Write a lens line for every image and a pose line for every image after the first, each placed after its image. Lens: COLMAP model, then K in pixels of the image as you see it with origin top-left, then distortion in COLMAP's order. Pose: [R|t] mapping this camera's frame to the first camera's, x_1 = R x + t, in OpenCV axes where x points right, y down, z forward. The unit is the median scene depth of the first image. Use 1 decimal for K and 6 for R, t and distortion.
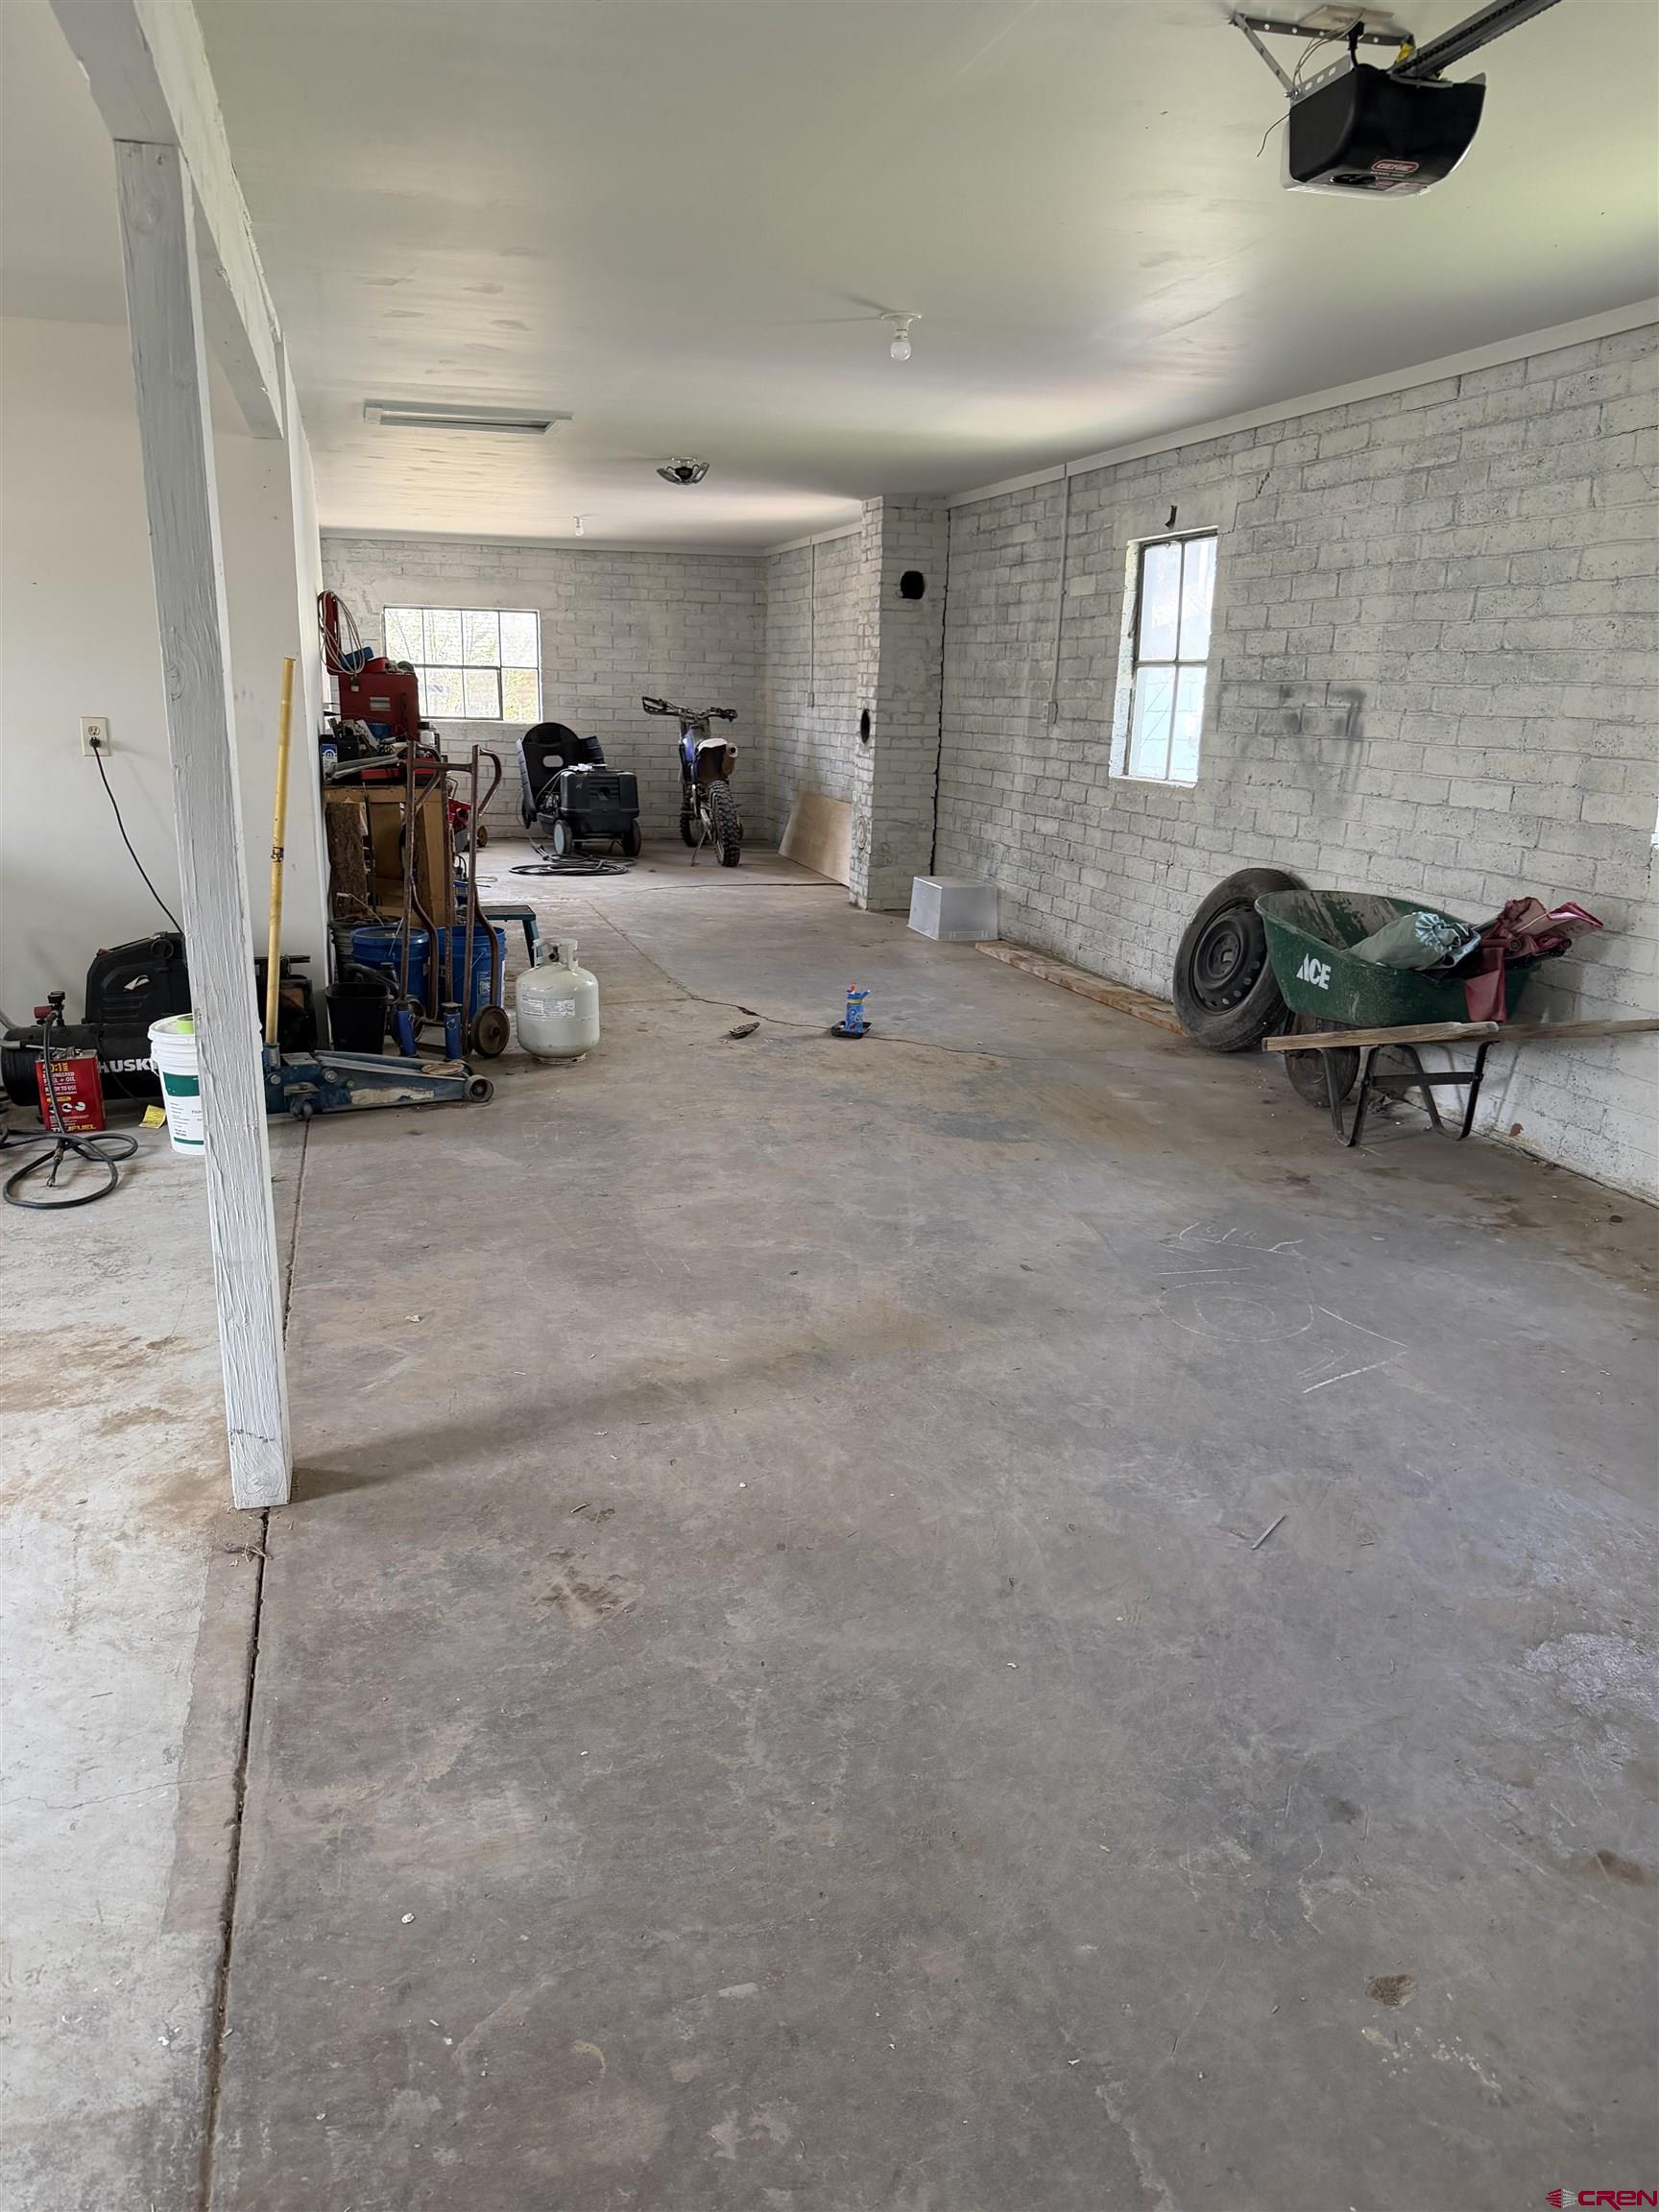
lens RADIAL K [[1521.5, 0, 901.9], [0, 1521.5, 1127.7], [0, 0, 1]] dist [0.020439, -0.038505]
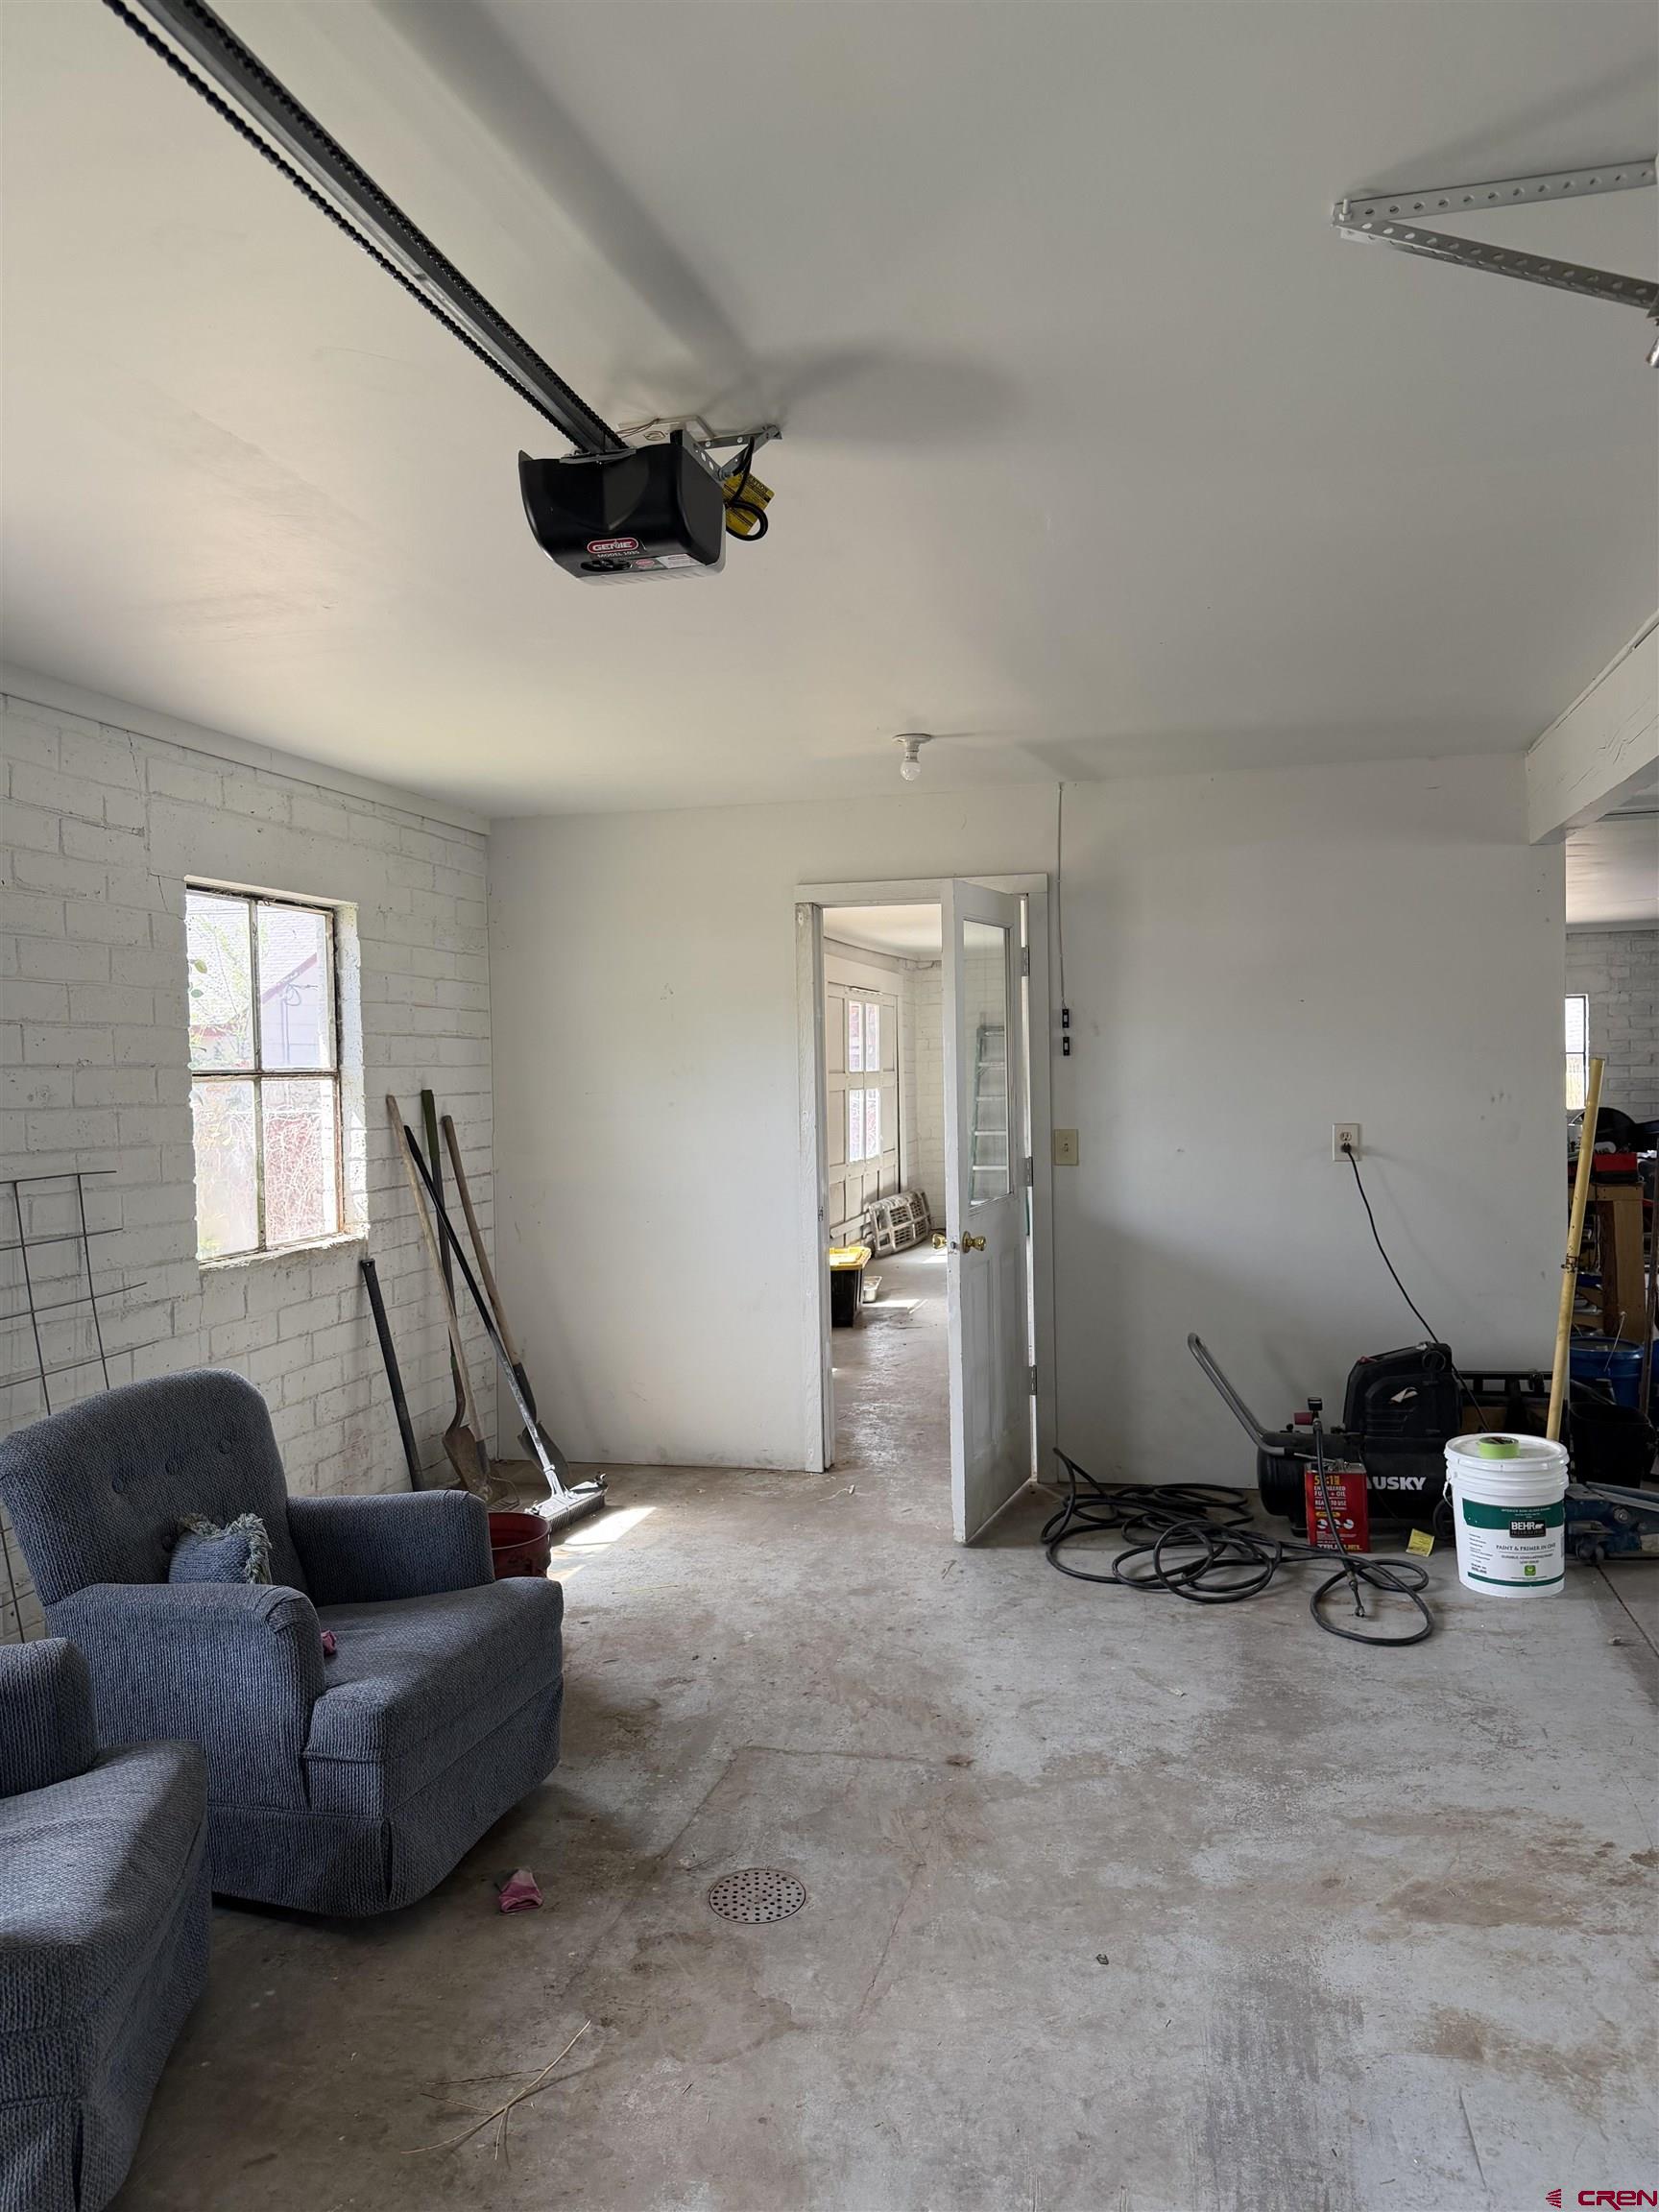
lens RADIAL K [[1521.5, 0, 822.5], [0, 1521.5, 1109.6], [0, 0, 1]] dist [0.020439, -0.038505]
pose [[0.857003, -0.030796, -0.514391, -0.424255], [-0.100885, 0.968869, -0.226085, -0.021234], [0.505340, 0.245650, 0.827217, -0.015805]]
